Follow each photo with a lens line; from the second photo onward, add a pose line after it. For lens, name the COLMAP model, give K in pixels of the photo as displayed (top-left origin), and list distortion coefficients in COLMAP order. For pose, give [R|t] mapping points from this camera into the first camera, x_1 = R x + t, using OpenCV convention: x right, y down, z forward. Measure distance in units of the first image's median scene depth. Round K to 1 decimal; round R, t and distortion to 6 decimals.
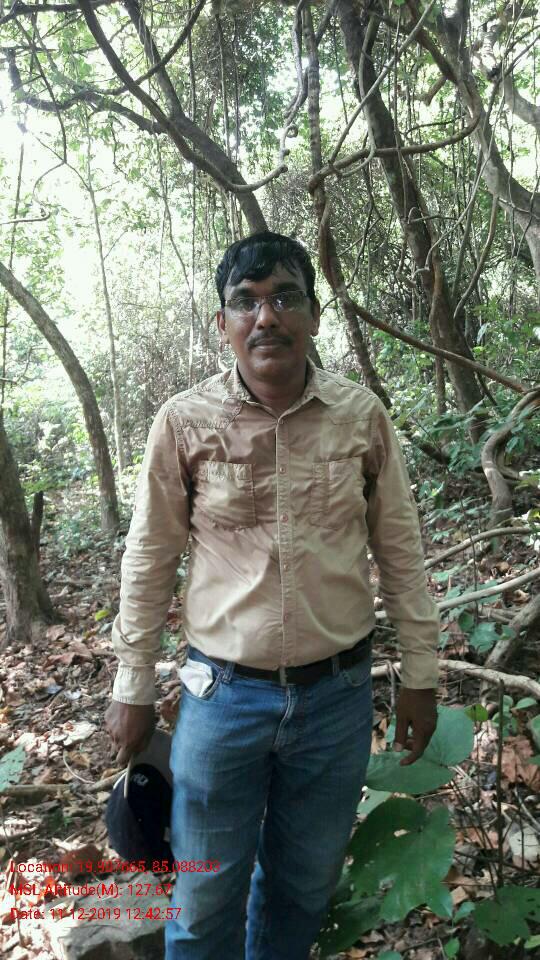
lens RADIAL K [[775.7, 0, 270.0], [0, 775.7, 480.0], [0, 0, 1]] dist [0.134325, -0.267678]
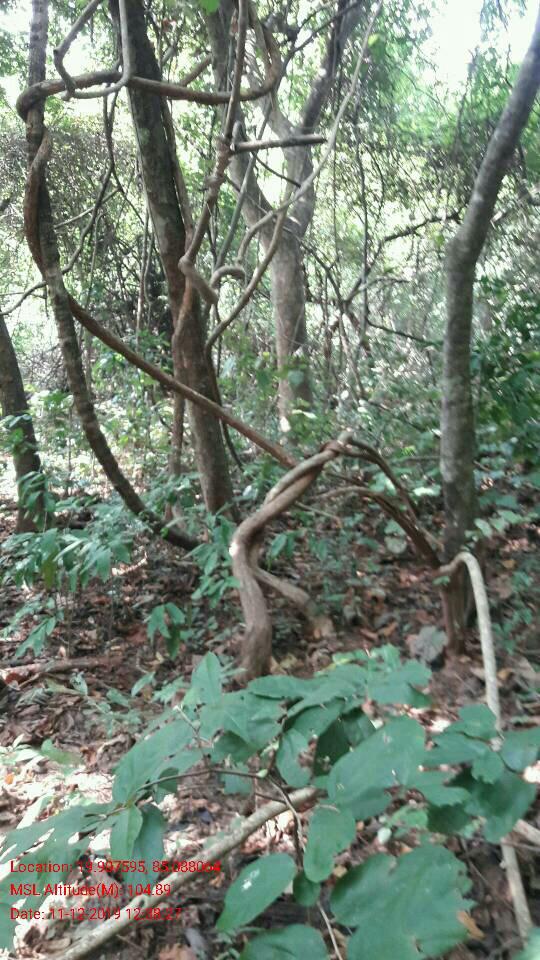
lens RADIAL K [[775.7, 0, 270.0], [0, 775.7, 480.0], [0, 0, 1]] dist [0.134325, -0.267678]
pose [[0.920528, 0.115428, 0.373234, 0.028391], [-0.114955, 0.993090, -0.023609, -0.067900], [-0.373380, -0.021172, 0.927437, 0.279101]]
